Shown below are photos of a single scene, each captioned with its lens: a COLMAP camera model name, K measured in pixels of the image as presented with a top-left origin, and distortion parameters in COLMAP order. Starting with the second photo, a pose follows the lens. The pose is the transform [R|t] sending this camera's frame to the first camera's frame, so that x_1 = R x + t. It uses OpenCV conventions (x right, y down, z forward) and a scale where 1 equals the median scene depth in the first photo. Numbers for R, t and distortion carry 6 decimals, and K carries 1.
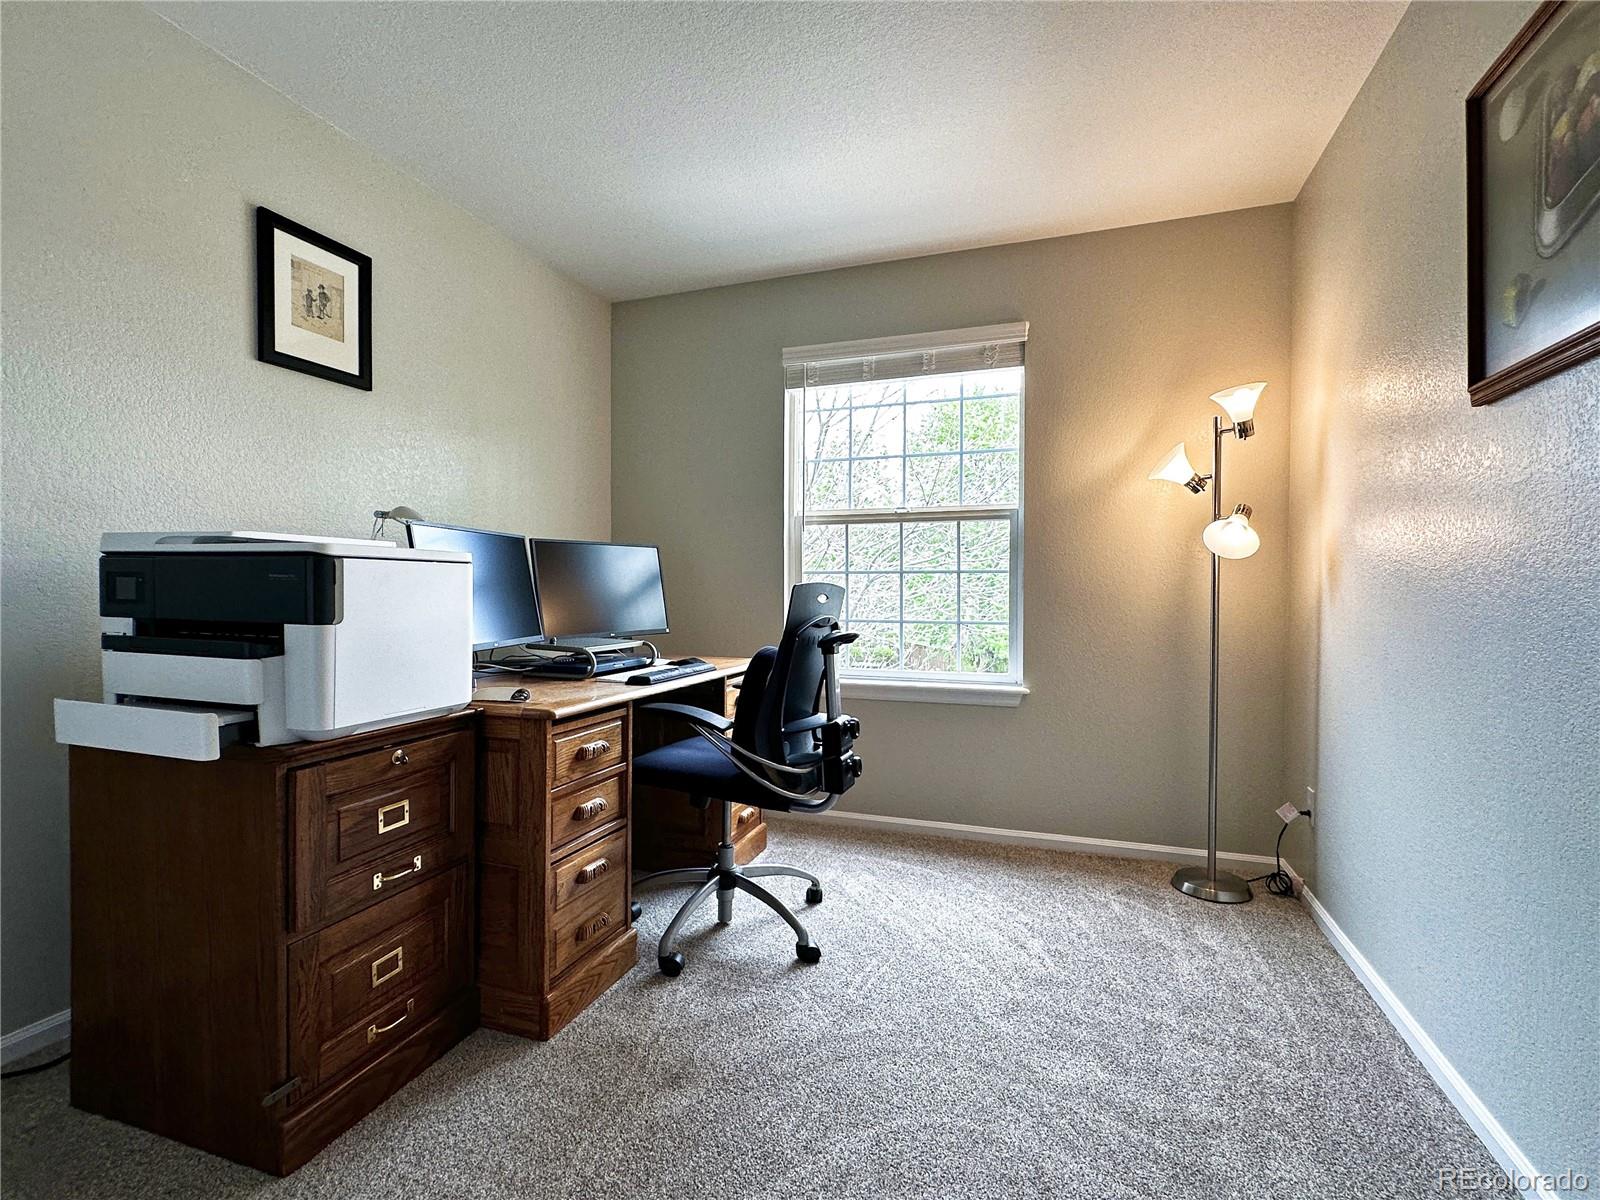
lens RADIAL K [[745.9, 0, 802.5], [0, 745.9, 593.3], [0, 0, 1]] dist [-0.000547, 0.000986]
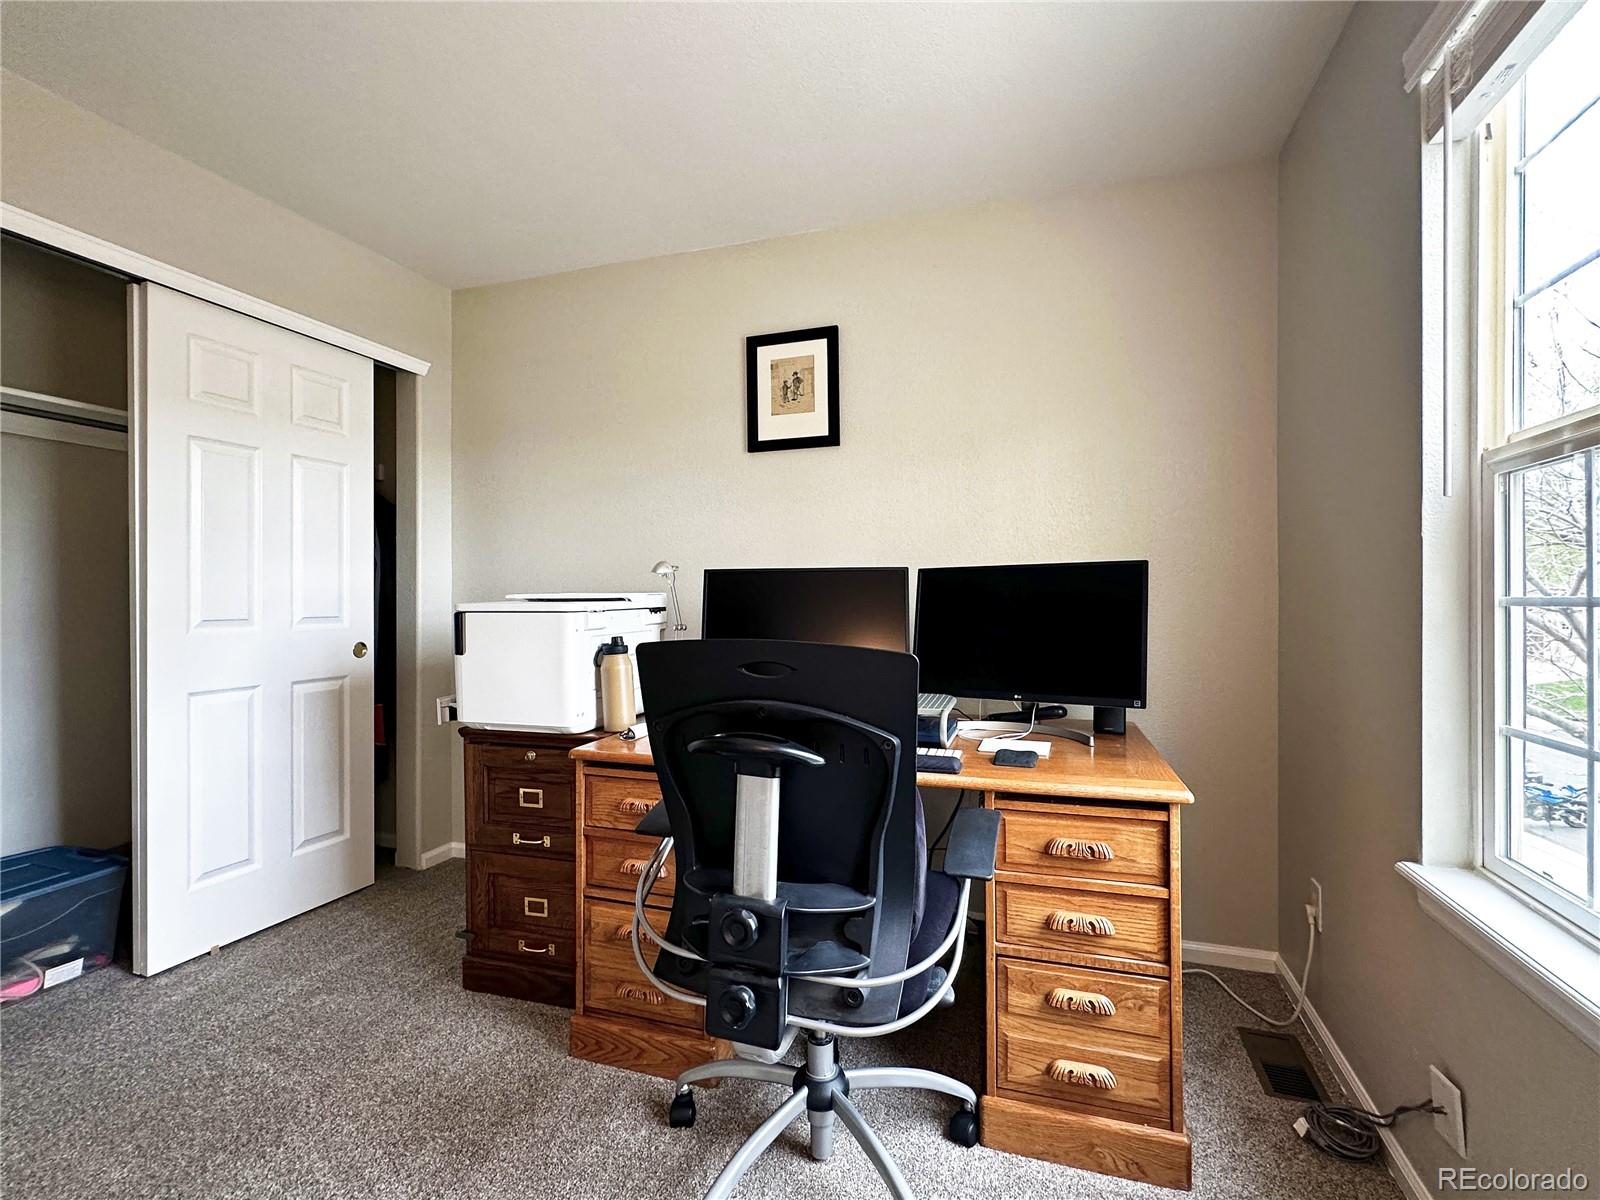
lens RADIAL K [[745.9, 0, 798.9], [0, 745.9, 598.3], [0, 0, 1]] dist [-0.000547, 0.000986]
pose [[0.020610, -0.000675, -0.999787, 0.544856], [-0.006483, 0.999979, -0.000809, -0.045683], [0.999767, 0.006498, 0.020605, 0.958853]]
